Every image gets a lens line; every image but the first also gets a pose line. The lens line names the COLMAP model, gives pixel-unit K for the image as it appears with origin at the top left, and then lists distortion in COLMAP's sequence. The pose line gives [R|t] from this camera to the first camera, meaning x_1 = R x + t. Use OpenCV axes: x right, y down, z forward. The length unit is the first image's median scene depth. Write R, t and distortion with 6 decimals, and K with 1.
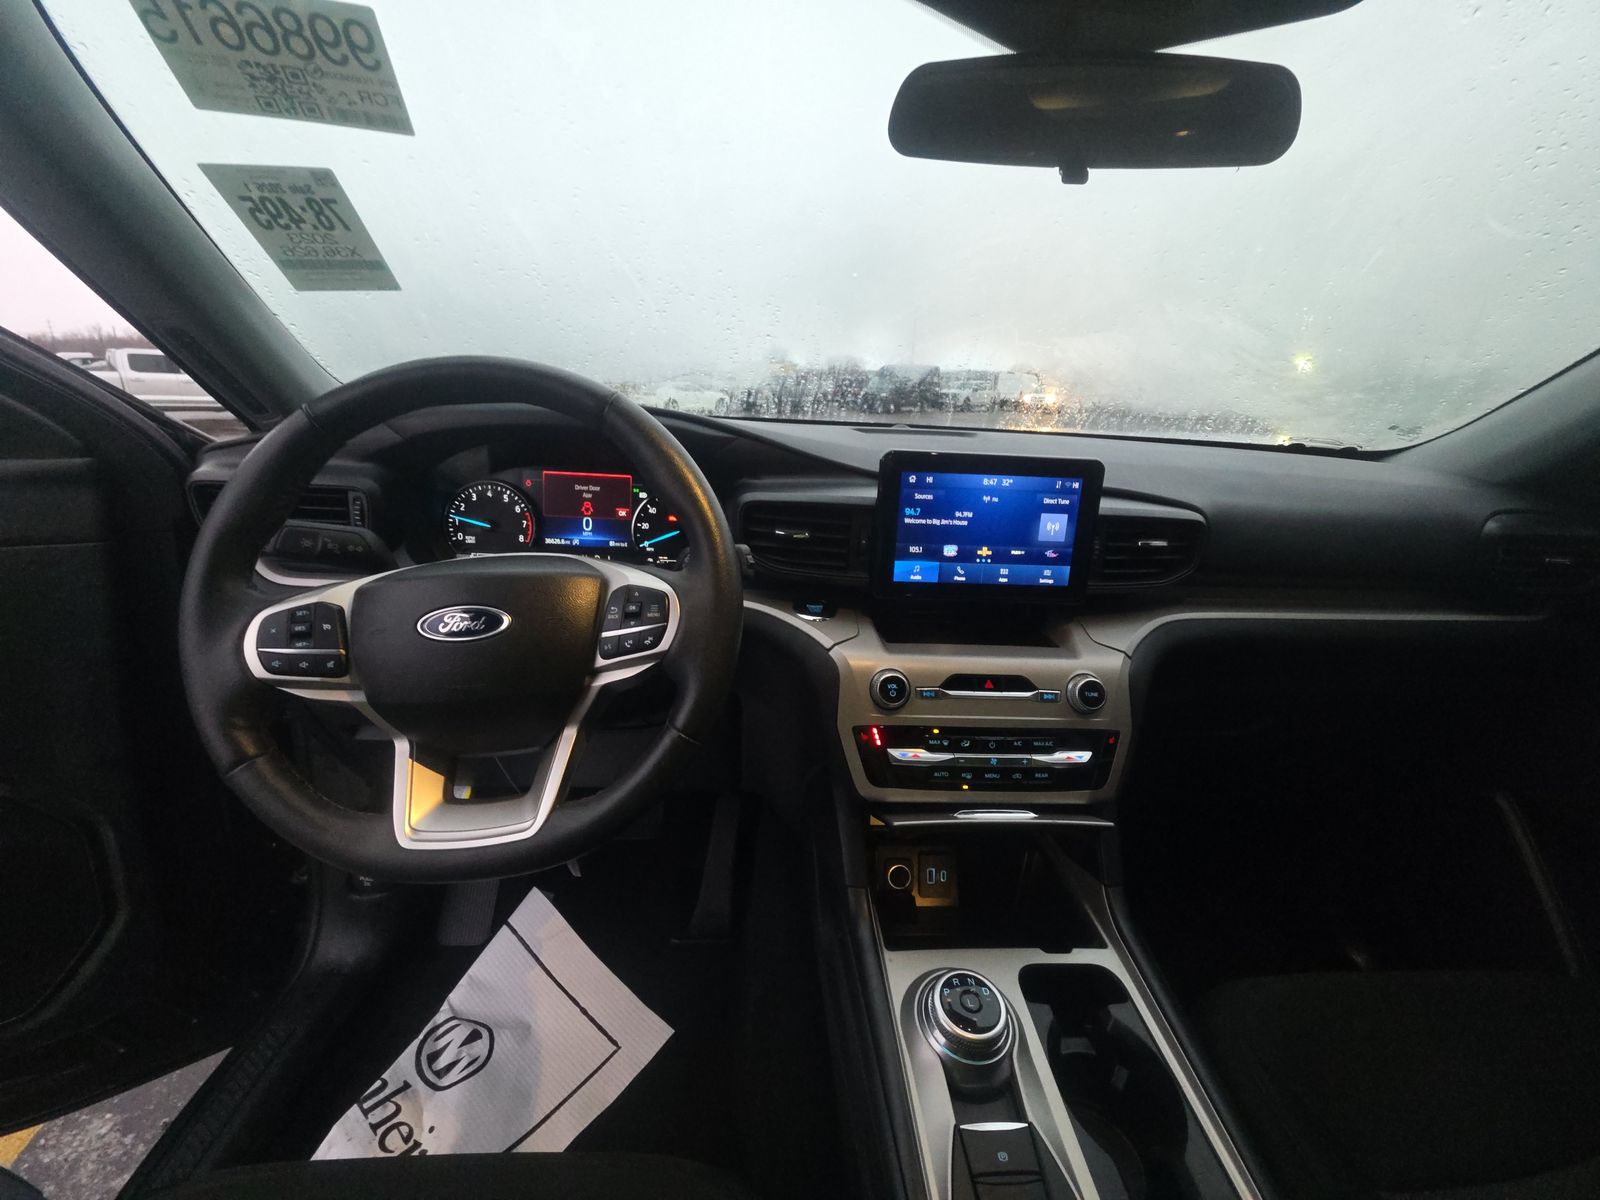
lens RADIAL K [[648.2, 0, 806.8], [0, 648.2, 595.8], [0, 0, 1]] dist [0.008171, -0.004342]
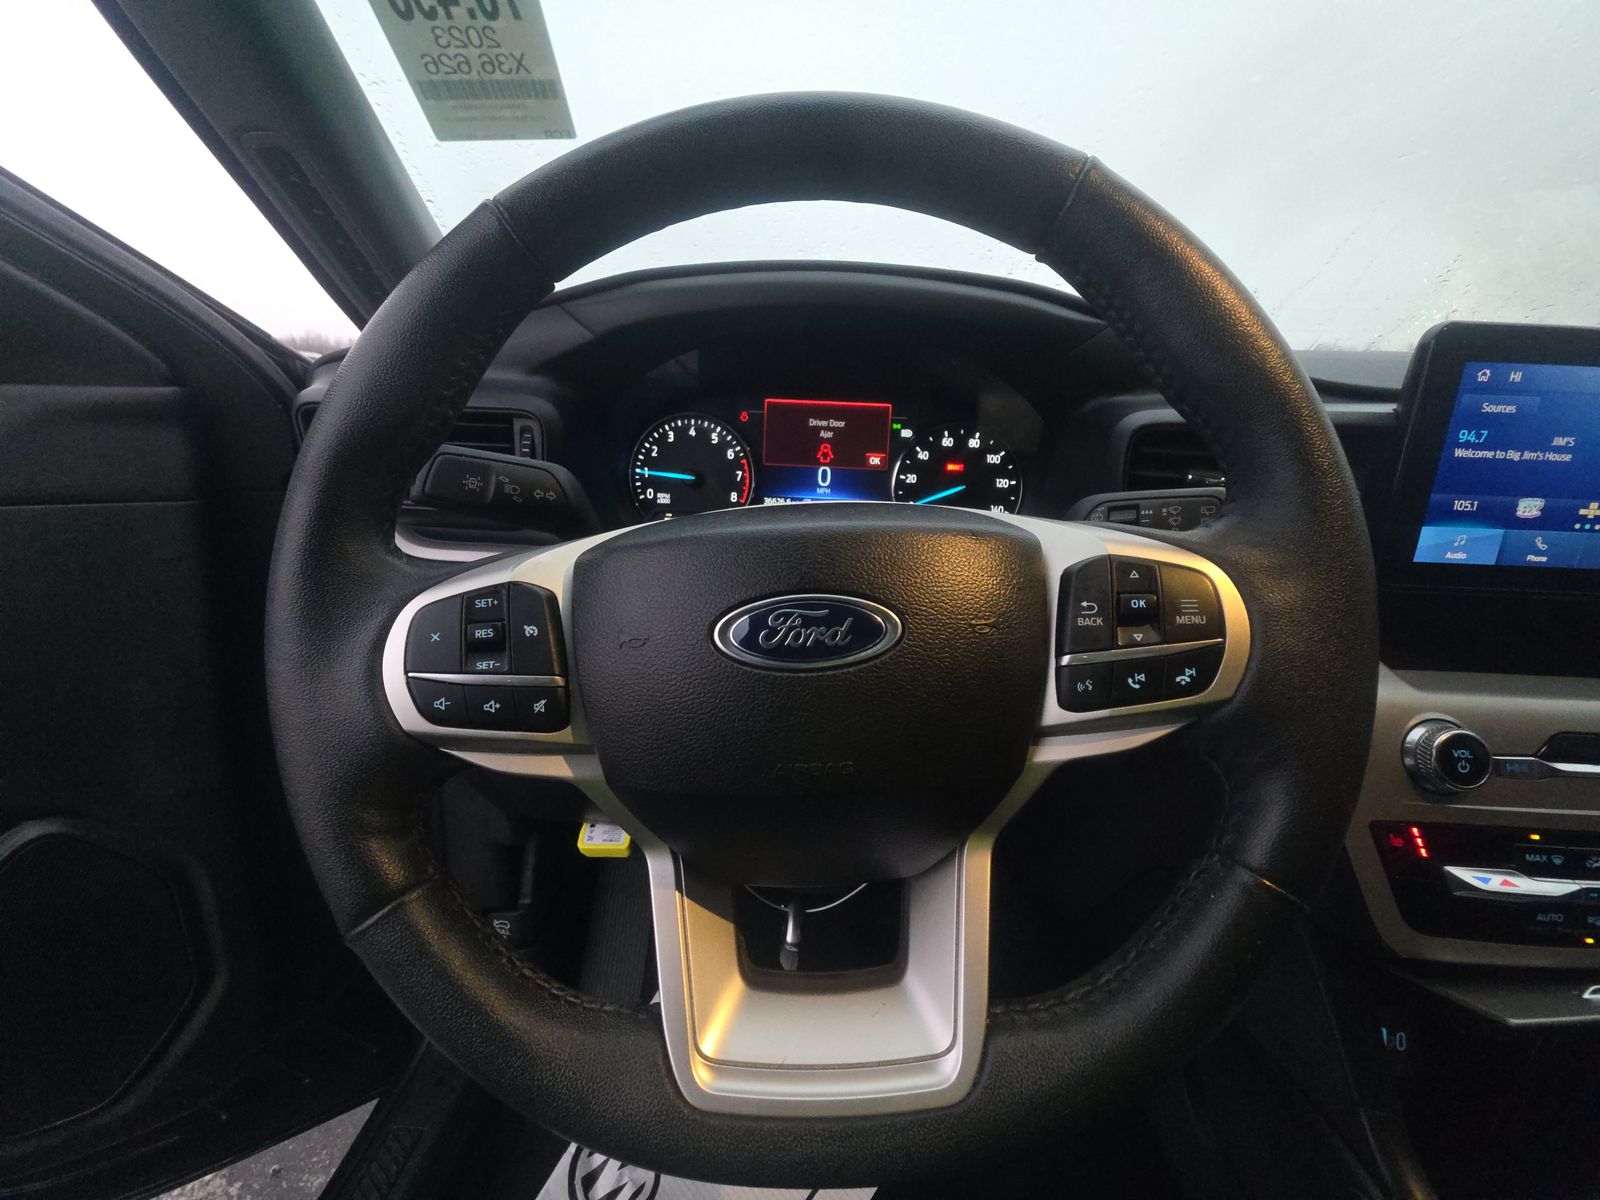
lens RADIAL K [[648.2, 0, 801.8], [0, 648.2, 596.2], [0, 0, 1]] dist [0.008171, -0.004342]
pose [[0.993746, 0.016363, -0.110462, -0.342940], [-0.014728, 0.999770, 0.015600, 0.006954], [0.110692, -0.013876, 0.993758, 0.377190]]
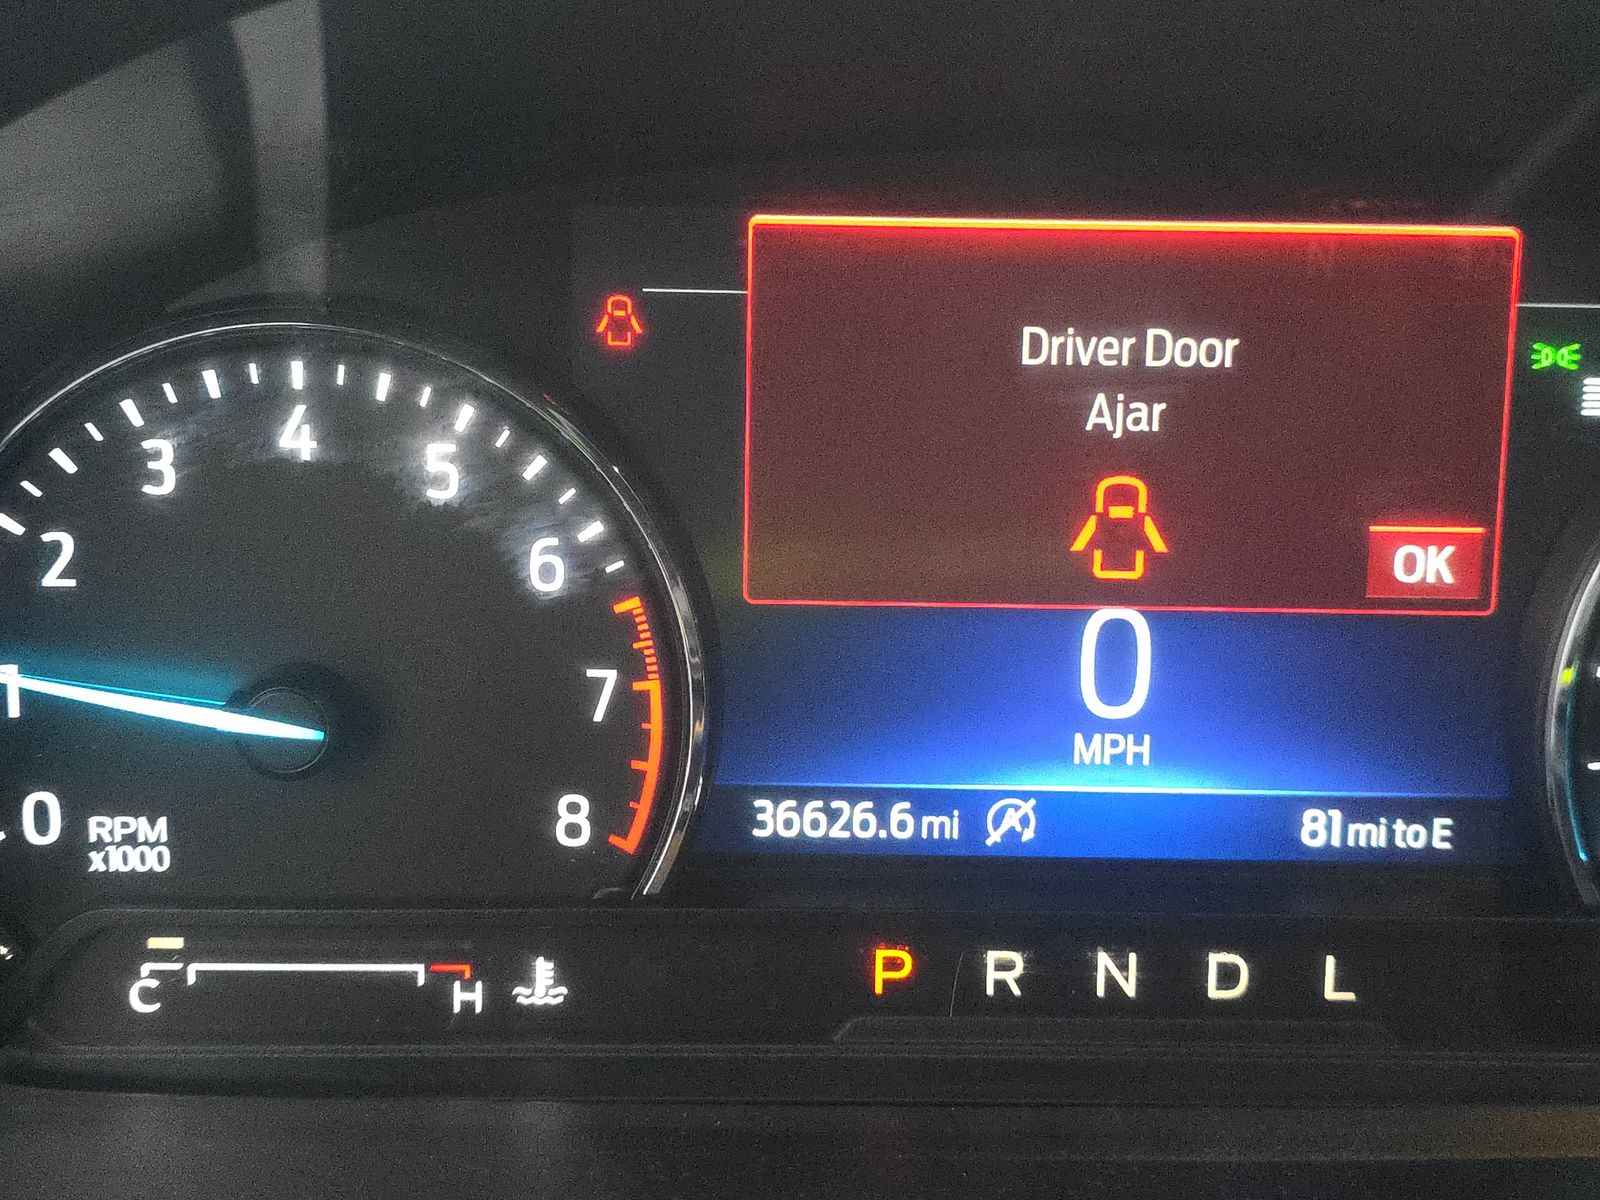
lens RADIAL K [[2136.3, 0, 805.7], [0, 2136.3, 602.9], [0, 0, 1]] dist [0.040152, 0.000000]
pose [[0.998404, -0.019590, -0.052971, -0.449613], [0.020314, 0.999707, 0.013166, -0.153994], [0.052697, -0.014221, 0.998509, 0.752160]]
